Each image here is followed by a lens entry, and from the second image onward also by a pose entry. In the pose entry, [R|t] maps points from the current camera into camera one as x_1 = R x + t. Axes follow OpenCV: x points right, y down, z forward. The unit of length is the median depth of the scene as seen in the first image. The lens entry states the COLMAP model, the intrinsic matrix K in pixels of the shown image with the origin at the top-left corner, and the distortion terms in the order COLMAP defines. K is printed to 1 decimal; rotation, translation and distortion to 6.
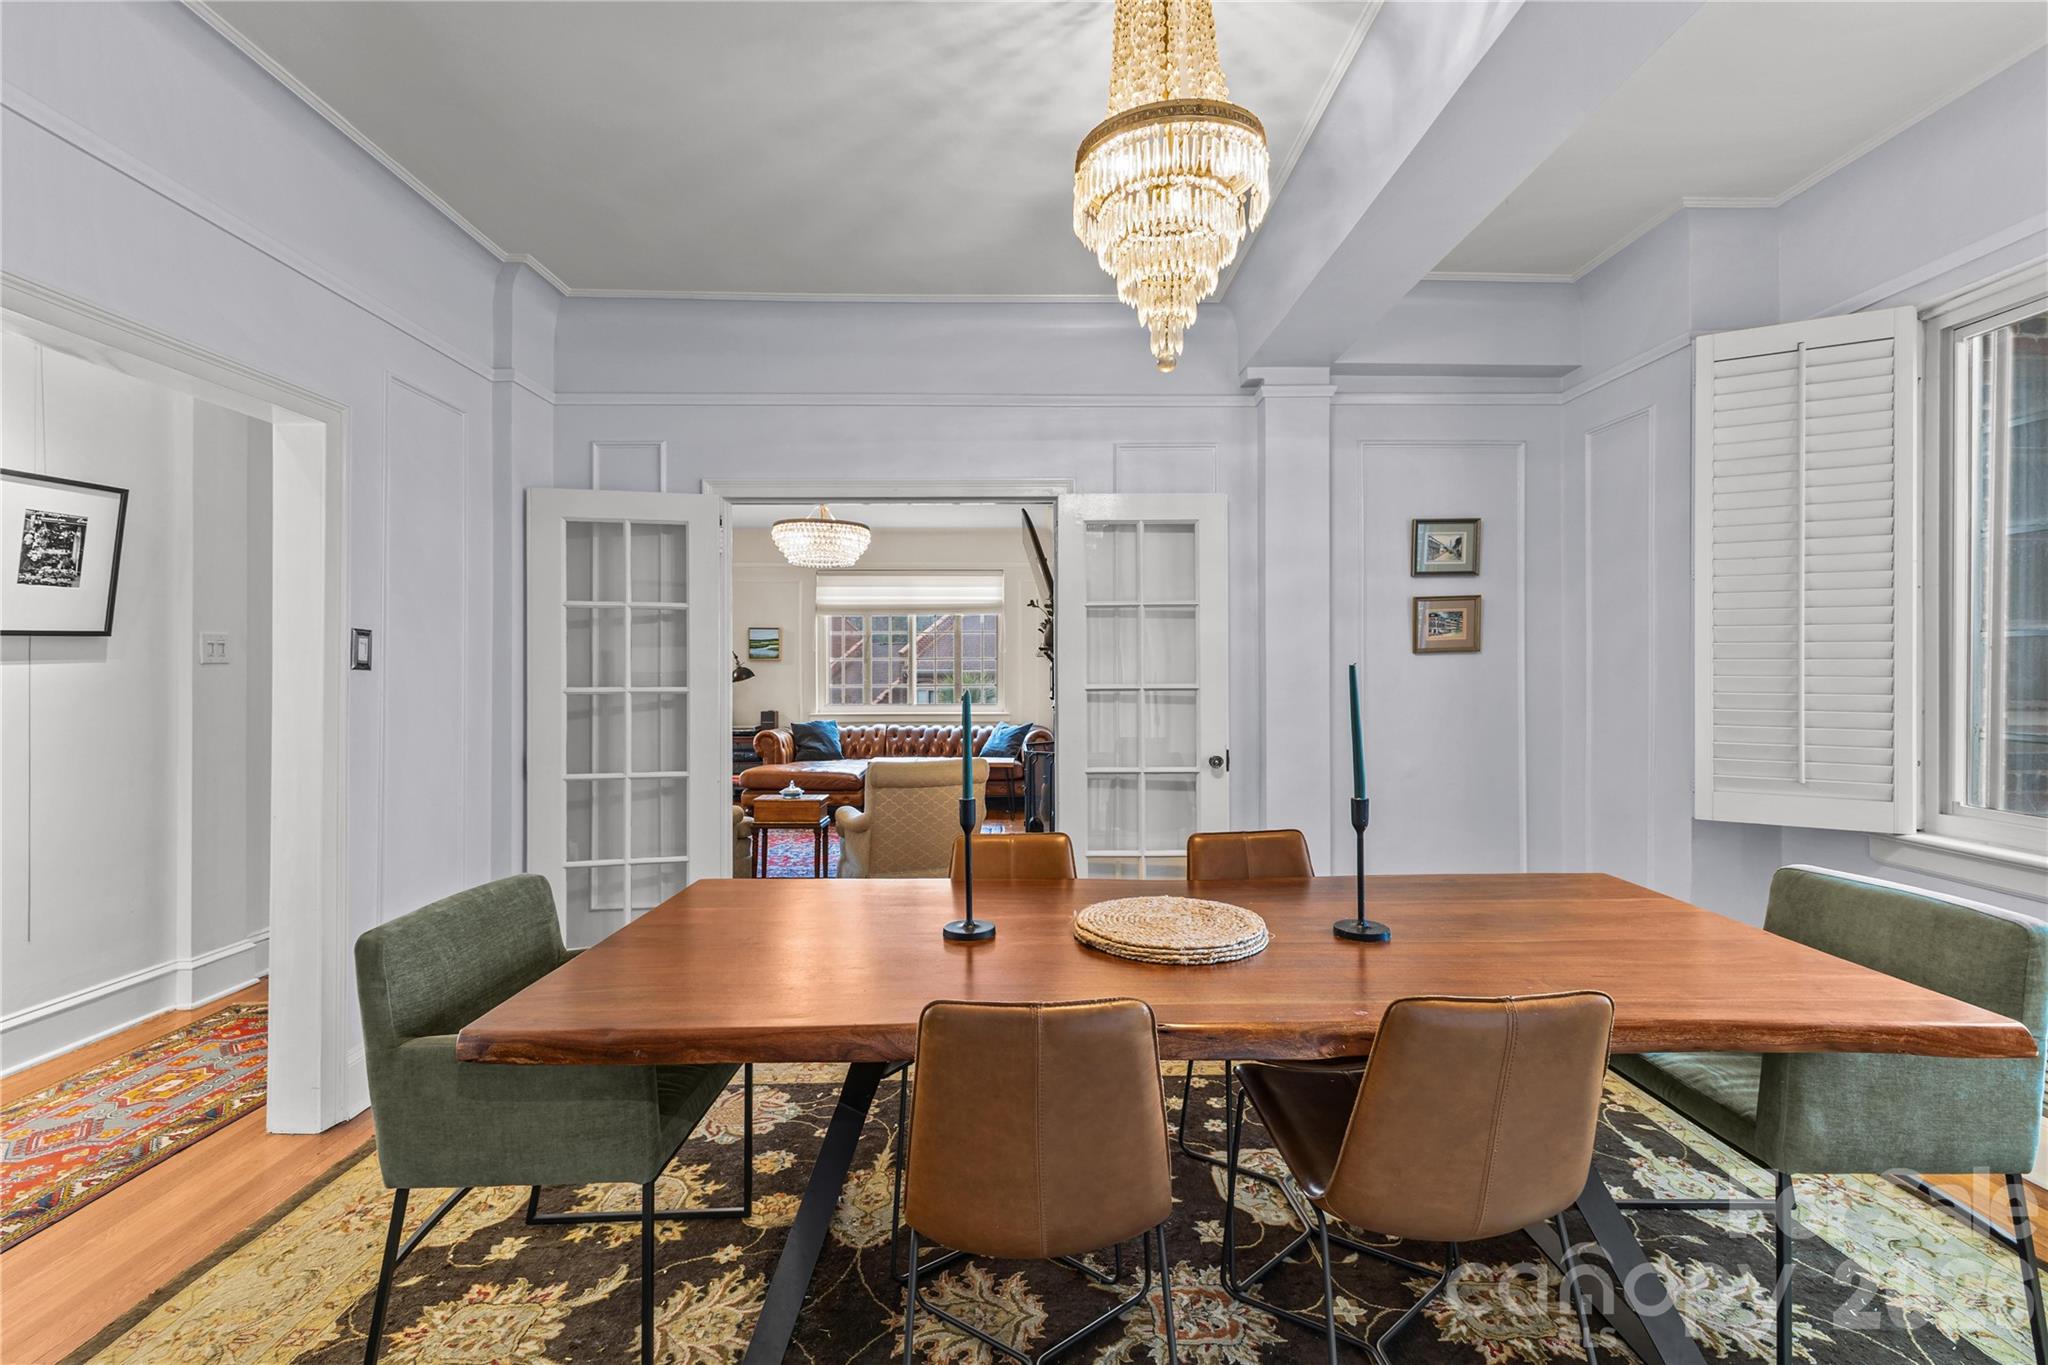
lens RADIAL K [[892.7, 0, 1015.7], [0, 892.7, 679.2], [0, 0, 1]] dist [0.009756, -0.000387]
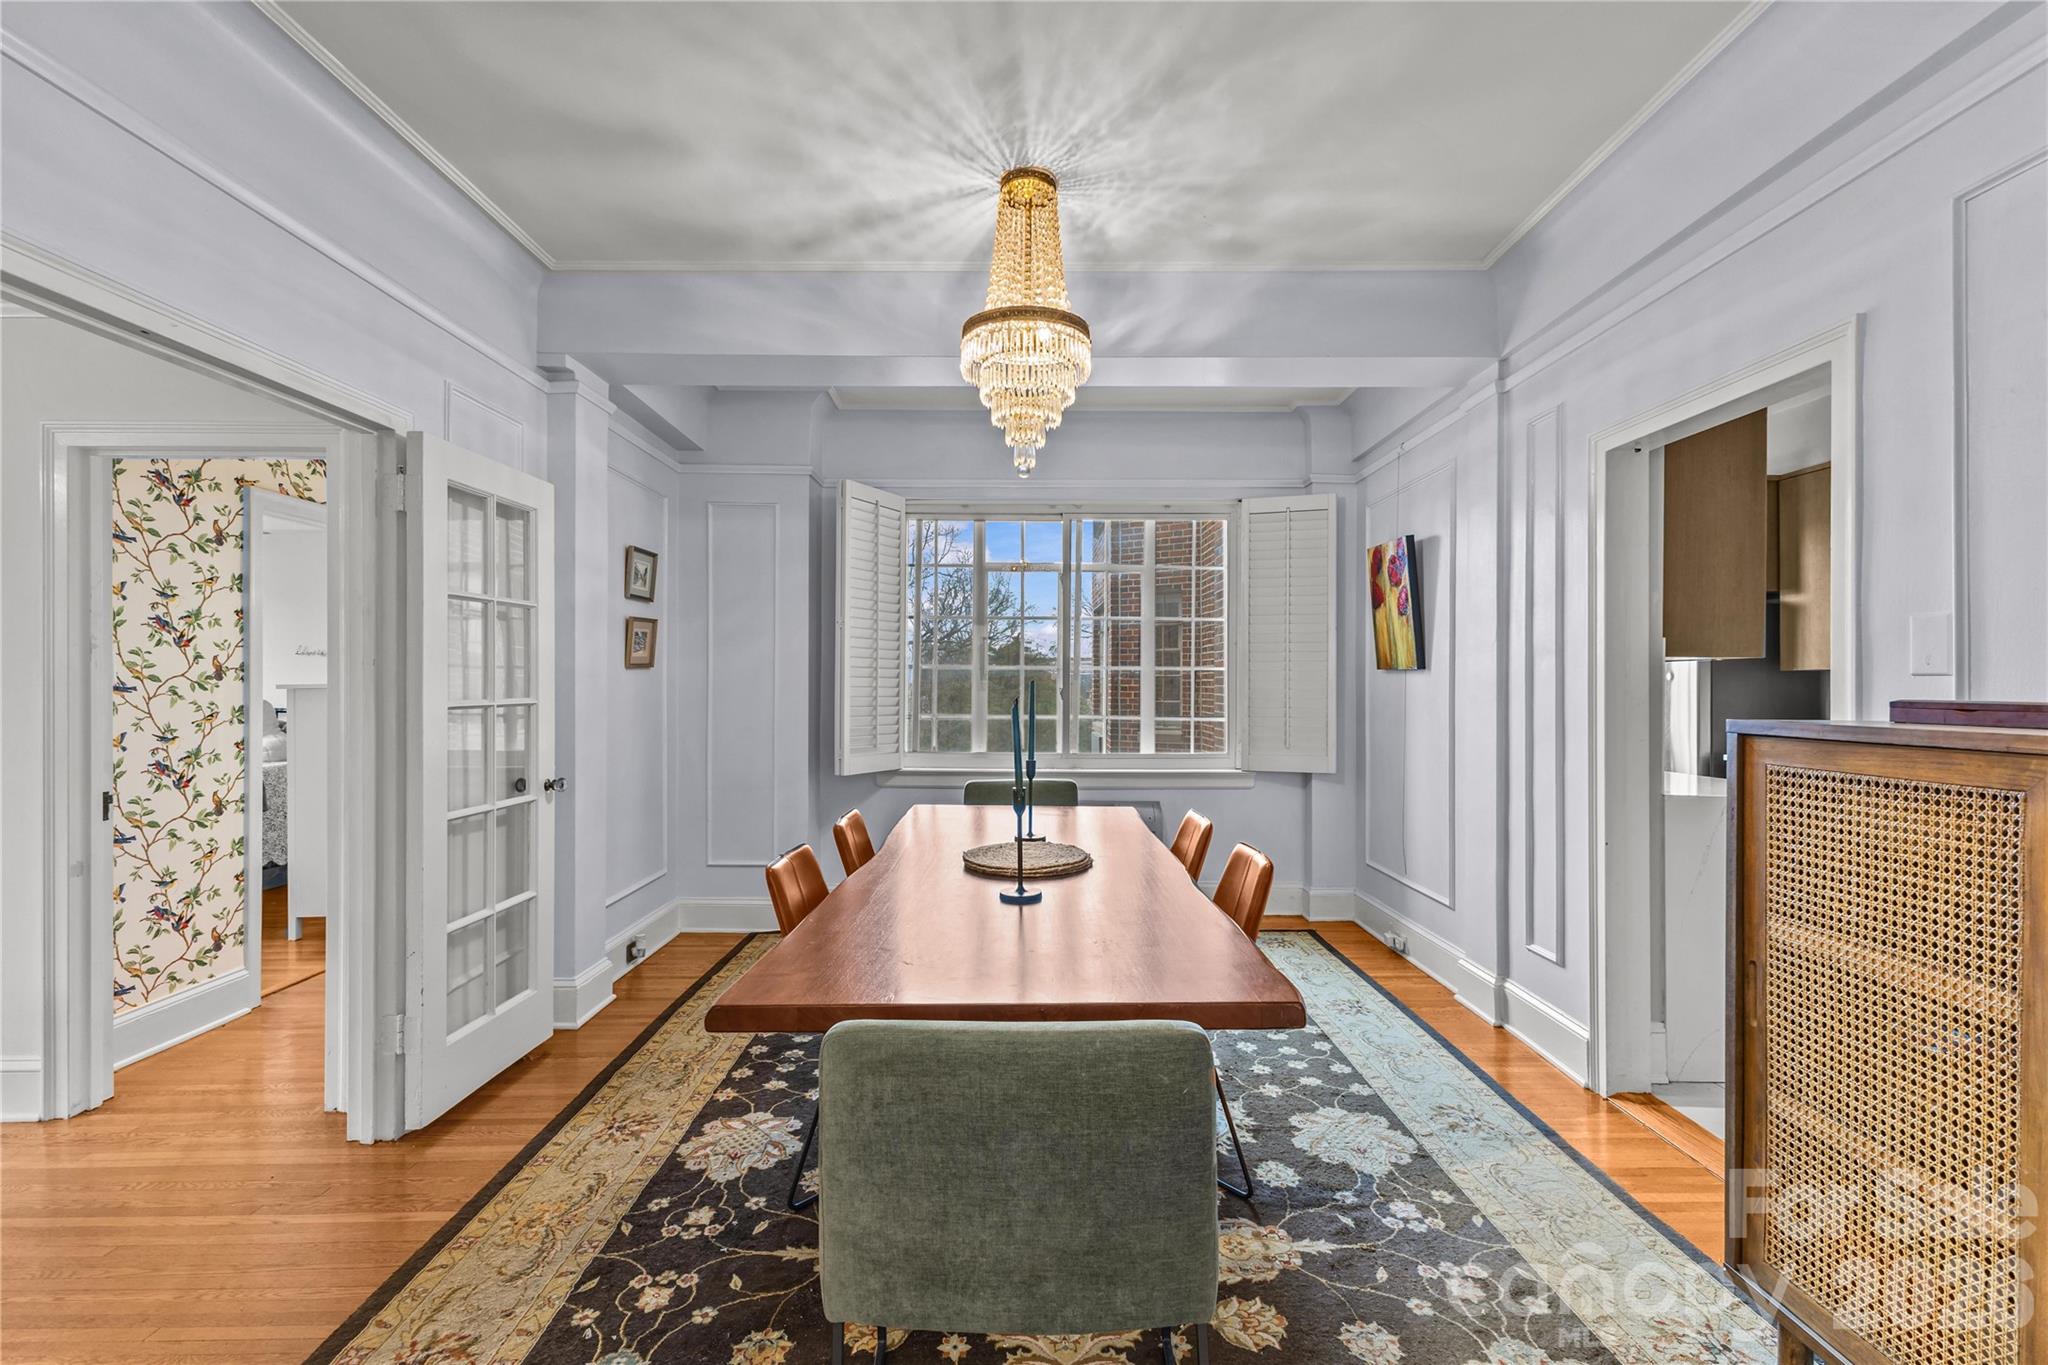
lens RADIAL K [[892.7, 0, 1015.7], [0, 892.7, 679.2], [0, 0, 1]] dist [0.009756, -0.000387]
pose [[0.022660, 0.011184, 0.999681, -0.751079], [0.001891, 0.999935, -0.011229, -0.001975], [-0.999741, 0.002145, 0.022638, 0.590615]]
